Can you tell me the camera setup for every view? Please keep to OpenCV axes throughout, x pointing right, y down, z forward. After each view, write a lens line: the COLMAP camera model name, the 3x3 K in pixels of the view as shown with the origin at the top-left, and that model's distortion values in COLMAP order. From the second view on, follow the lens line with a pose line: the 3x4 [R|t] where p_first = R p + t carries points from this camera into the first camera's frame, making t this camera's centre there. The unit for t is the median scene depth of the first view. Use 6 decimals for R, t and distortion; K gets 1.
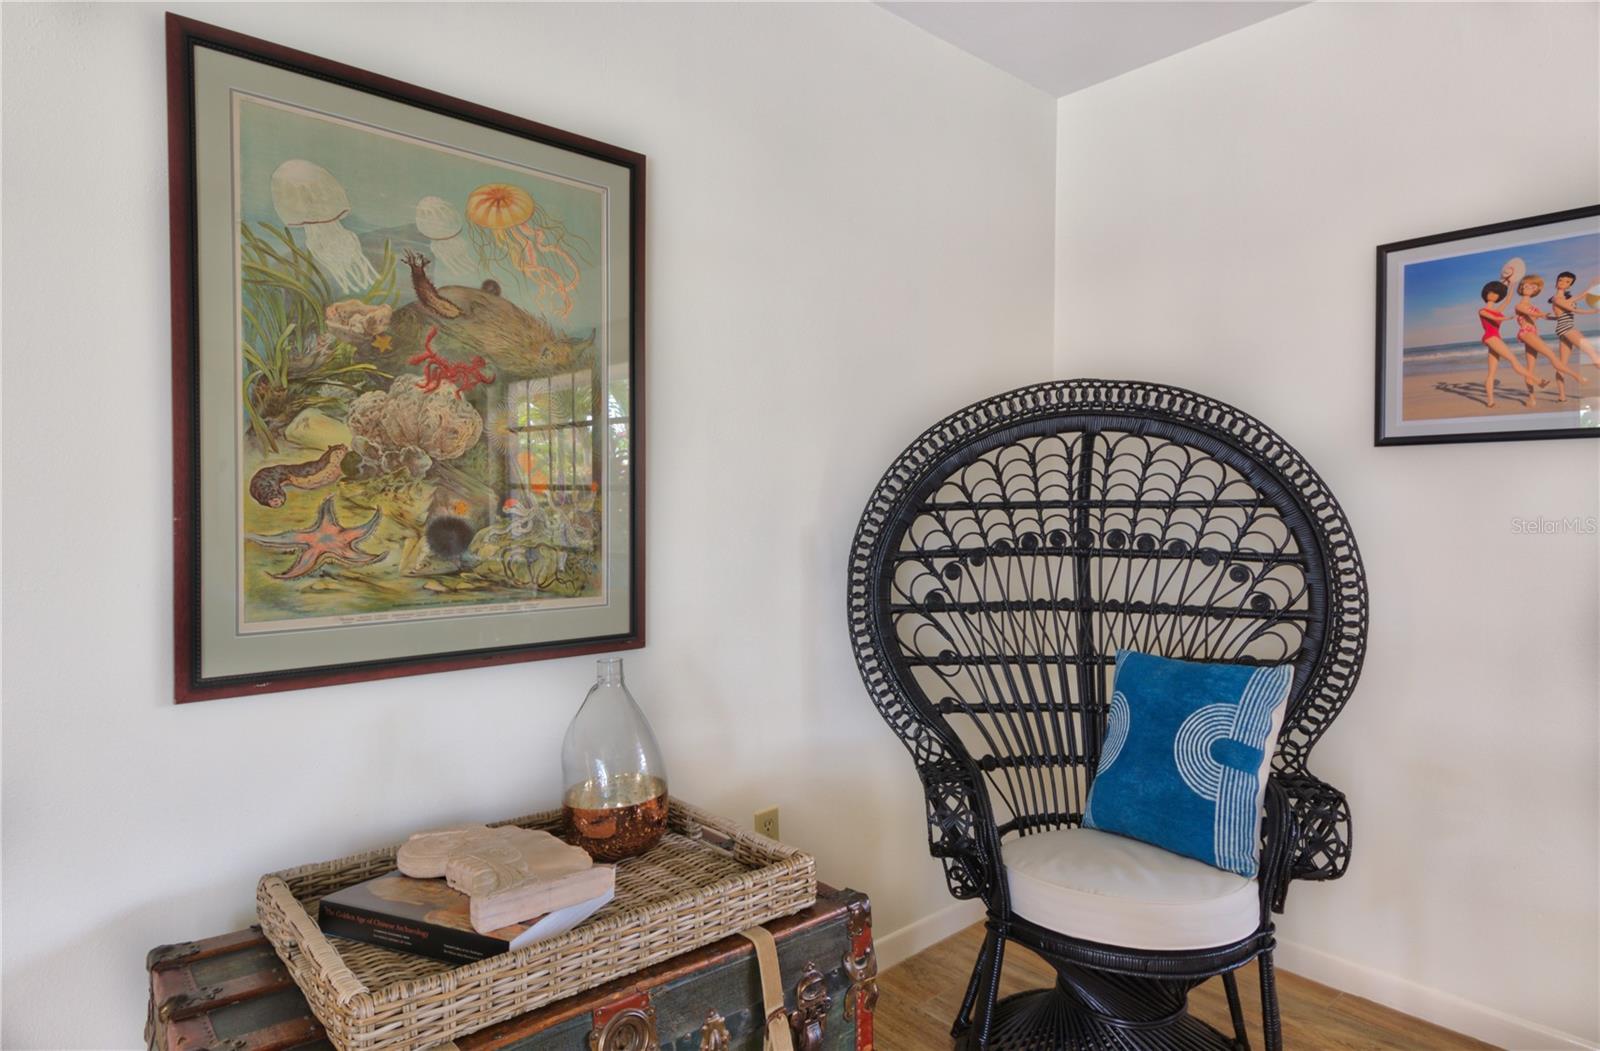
lens RADIAL K [[905.0, 0, 800.0], [0, 905.0, 525.5], [0, 0, 1]] dist [0.000353, -0.001308]
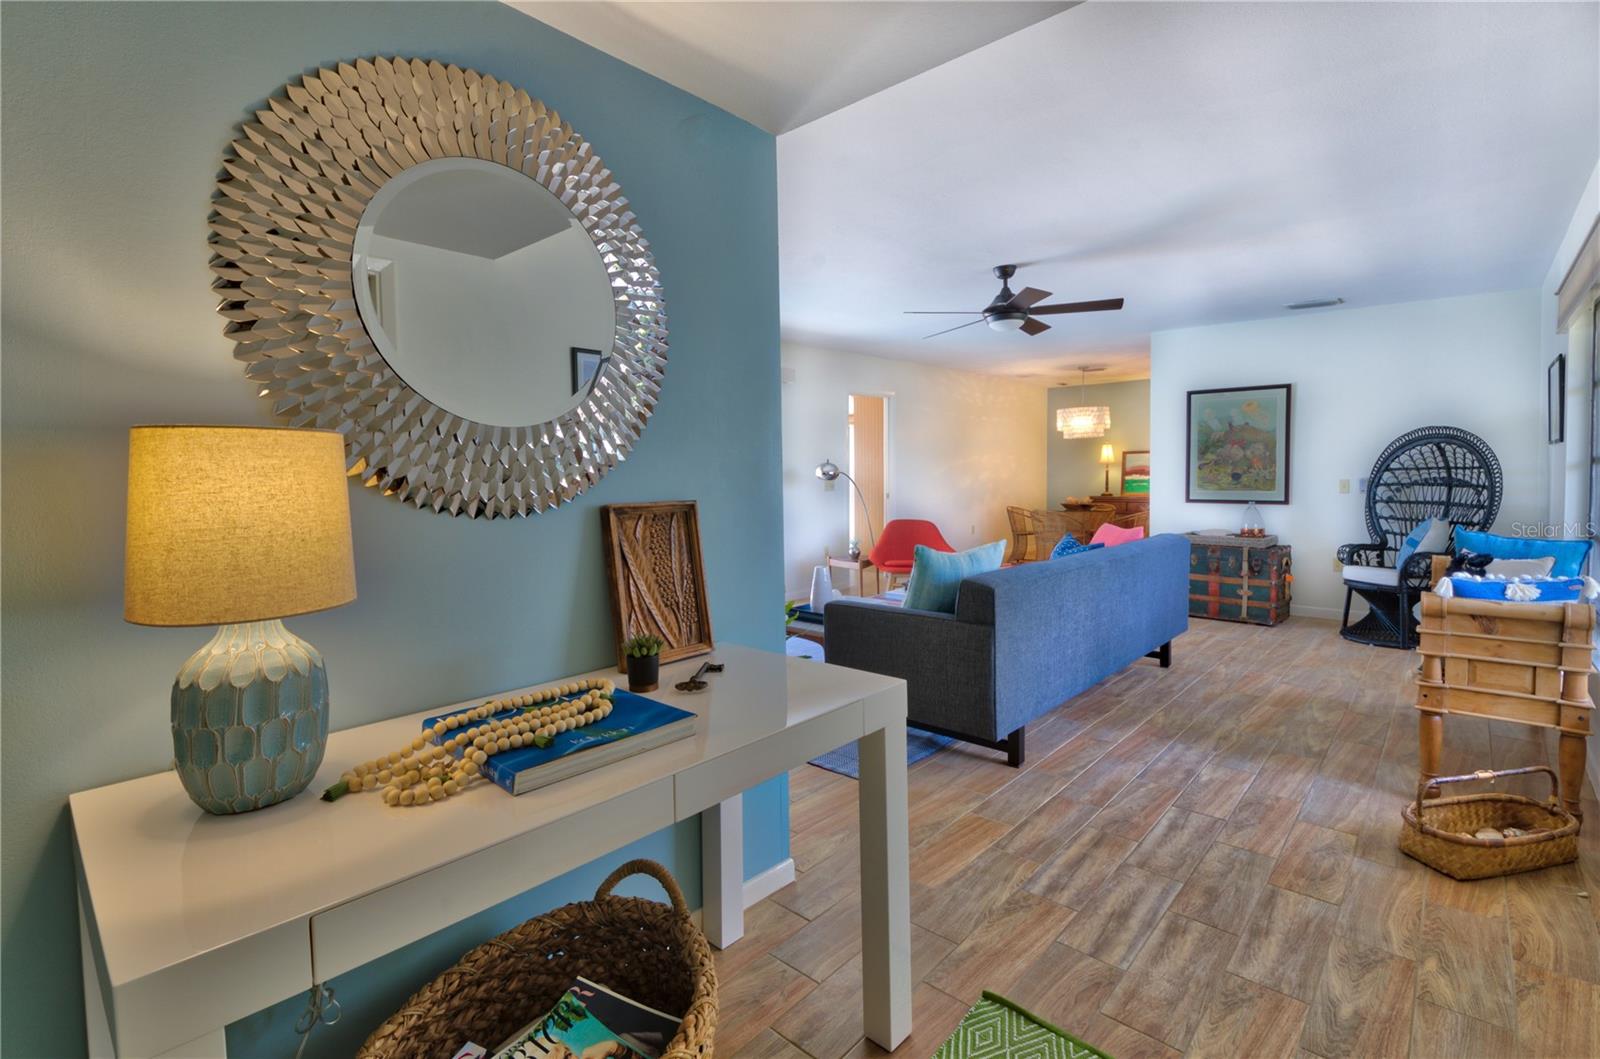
lens RADIAL K [[724.7, 0, 843.4], [0, 724.7, 511.4], [0, 0, 1]] dist [0.002170, 0.000328]
pose [[0.145047, 0.052531, -0.988029, 2.381550], [-0.013267, 0.998603, 0.051145, 0.022046], [0.989336, 0.005690, 0.145541, -1.249473]]
